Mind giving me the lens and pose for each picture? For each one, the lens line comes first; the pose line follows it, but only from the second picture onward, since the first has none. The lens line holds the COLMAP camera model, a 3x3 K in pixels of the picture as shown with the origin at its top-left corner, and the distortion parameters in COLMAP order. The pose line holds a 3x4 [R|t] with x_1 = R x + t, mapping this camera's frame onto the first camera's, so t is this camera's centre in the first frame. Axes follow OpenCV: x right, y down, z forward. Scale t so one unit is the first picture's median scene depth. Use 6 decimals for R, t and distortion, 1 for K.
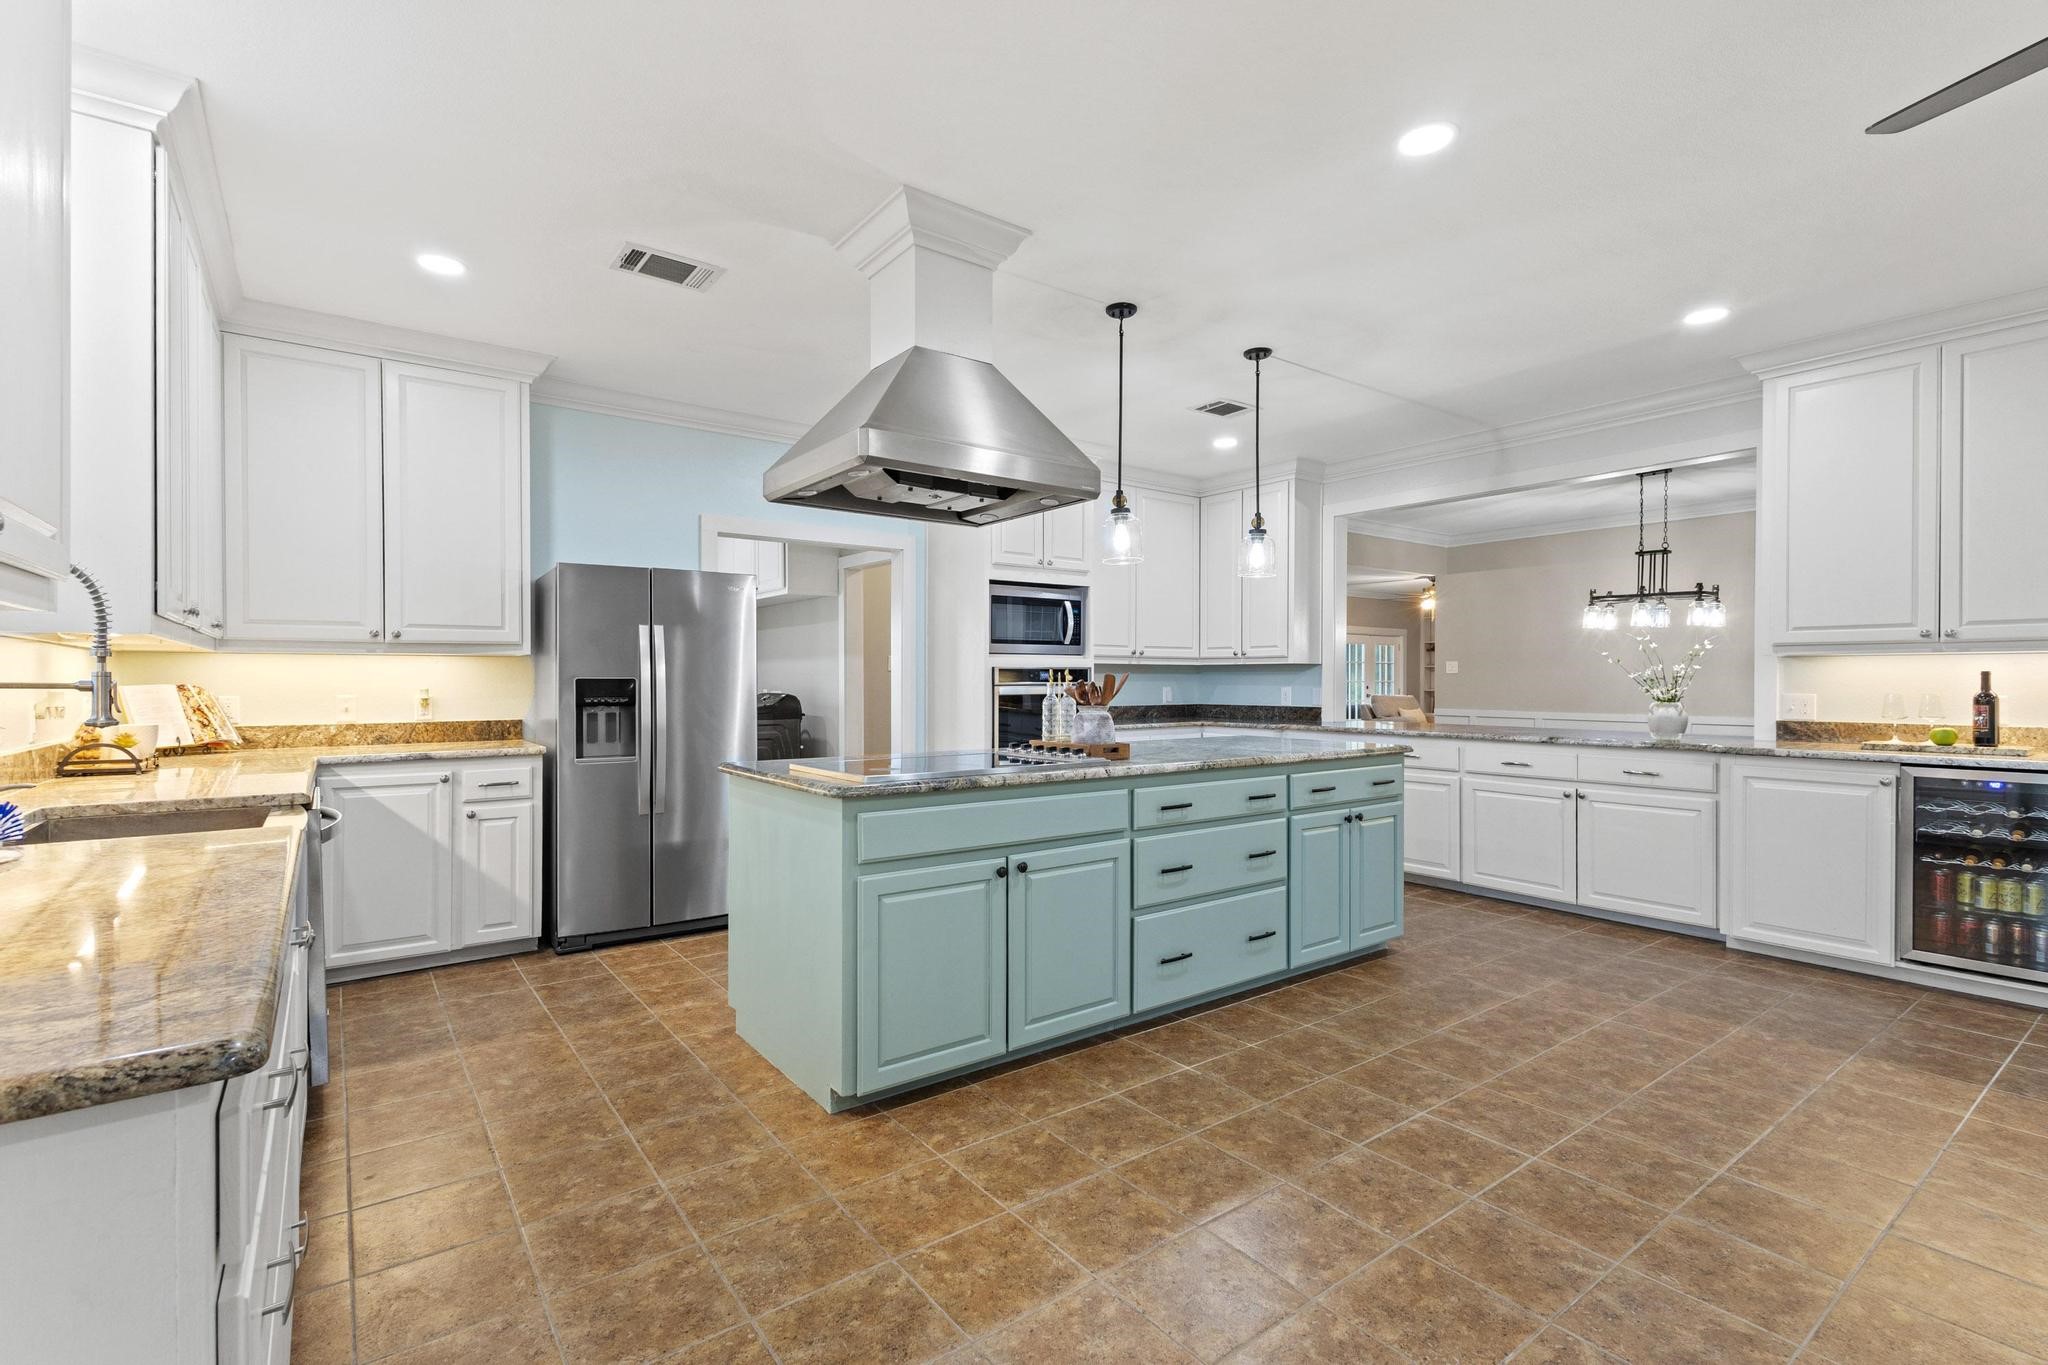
lens RADIAL K [[932.2, 0, 1021.0], [0, 932.2, 684.6], [0, 0, 1]] dist [0.004949, 0.000336]
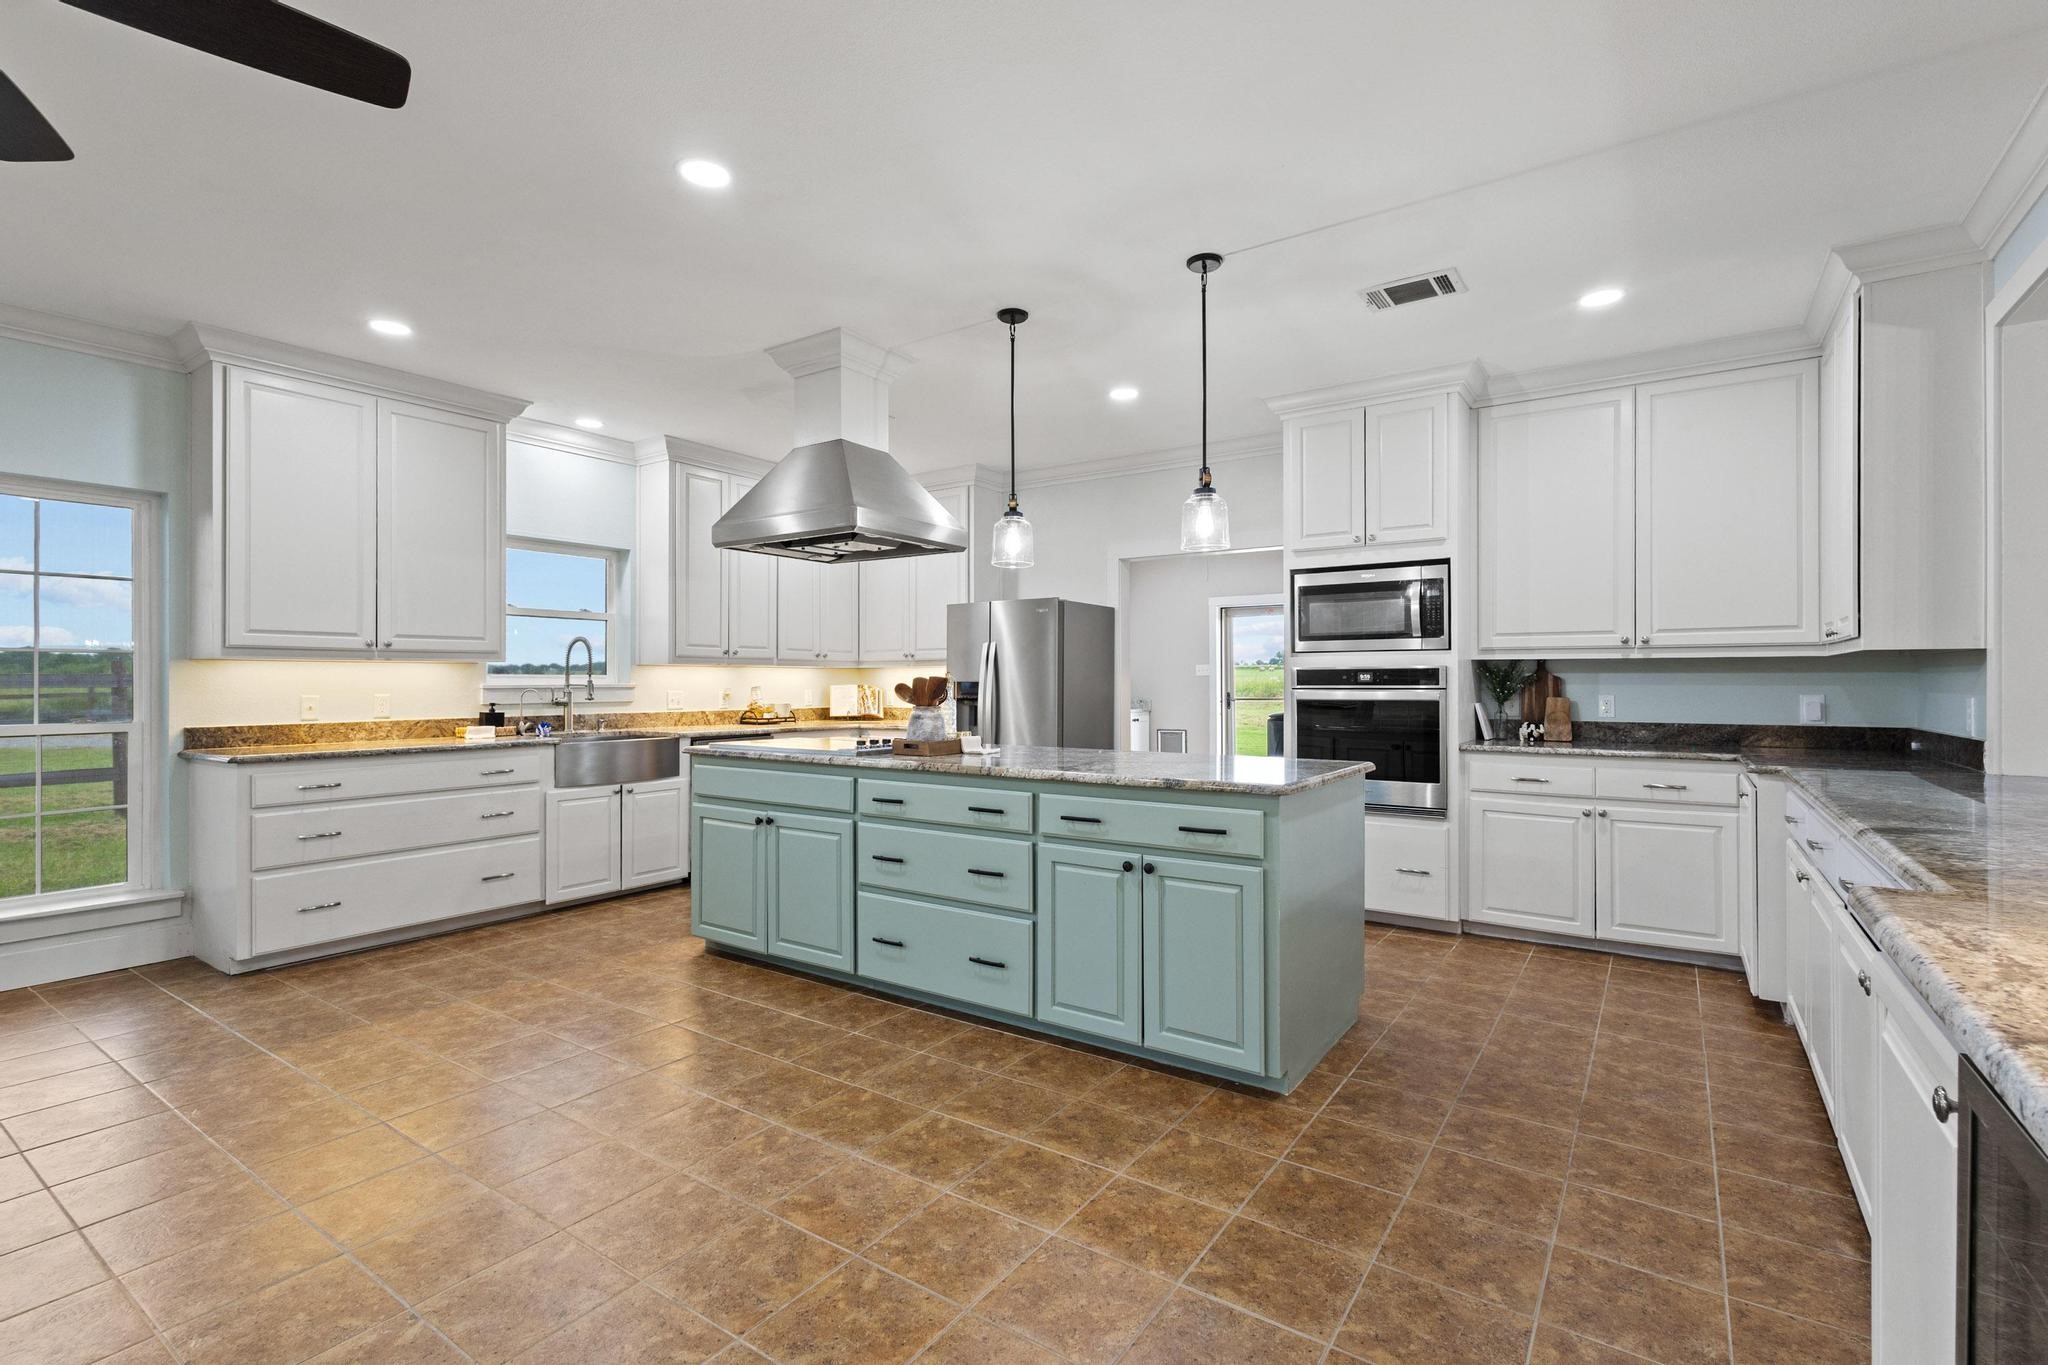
lens RADIAL K [[932.2, 0, 1020.3], [0, 932.2, 681.0], [0, 0, 1]] dist [0.004949, 0.000336]
pose [[0.321237, -0.003460, -0.946992, 1.225624], [-0.004860, 0.999974, -0.005302, -0.001729], [0.946986, 0.006306, 0.321212, 0.793498]]
